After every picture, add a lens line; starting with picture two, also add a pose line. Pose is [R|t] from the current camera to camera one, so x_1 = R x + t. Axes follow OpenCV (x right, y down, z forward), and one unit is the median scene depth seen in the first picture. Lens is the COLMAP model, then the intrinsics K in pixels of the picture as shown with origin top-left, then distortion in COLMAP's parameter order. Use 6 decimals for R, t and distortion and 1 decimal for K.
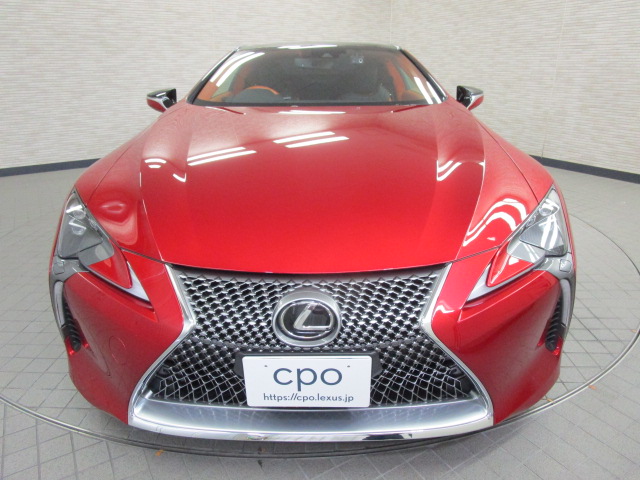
lens RADIAL K [[452.9, 0, 320.0], [0, 452.9, 240.0], [0, 0, 1]] dist [-0.027584, 0.005551]
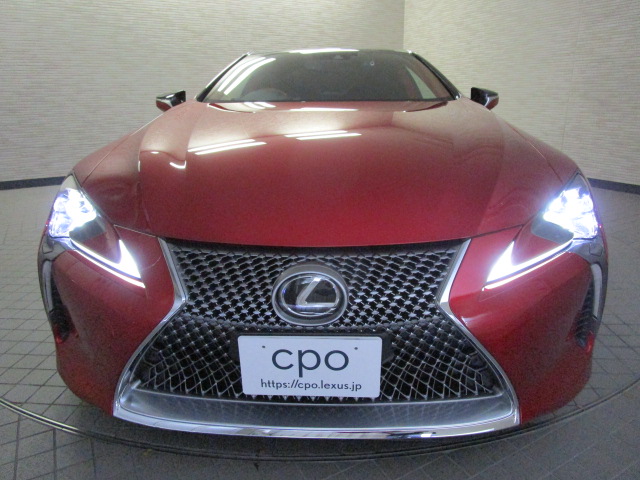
lens RADIAL K [[452.9, 0, 320.0], [0, 452.9, 240.0], [0, 0, 1]] dist [-0.027584, 0.005551]
pose [[0.999586, 0.008892, -0.027372, 0.013131], [-0.010538, 0.998109, -0.060558, 0.107667], [0.026781, 0.060822, 0.997789, 0.084814]]
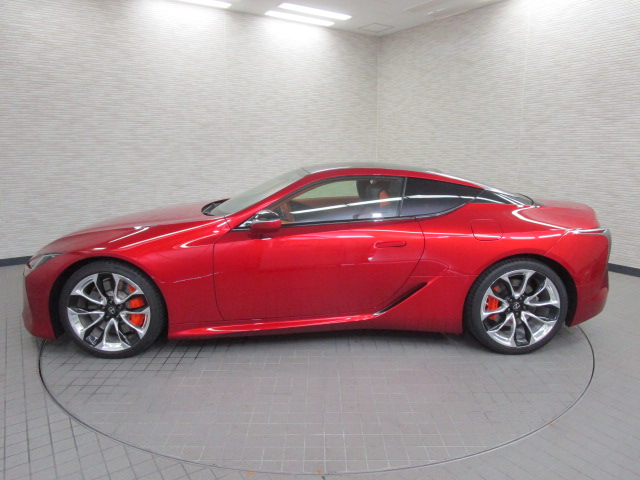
lens RADIAL K [[452.9, 0, 320.0], [0, 452.9, 240.0], [0, 0, 1]] dist [-0.027584, 0.005551]
pose [[0.999133, 0.000026, 0.041642, -0.219770], [0.006984, 0.985732, -0.168176, -0.008454], [-0.041052, 0.168321, 0.984877, -0.567664]]
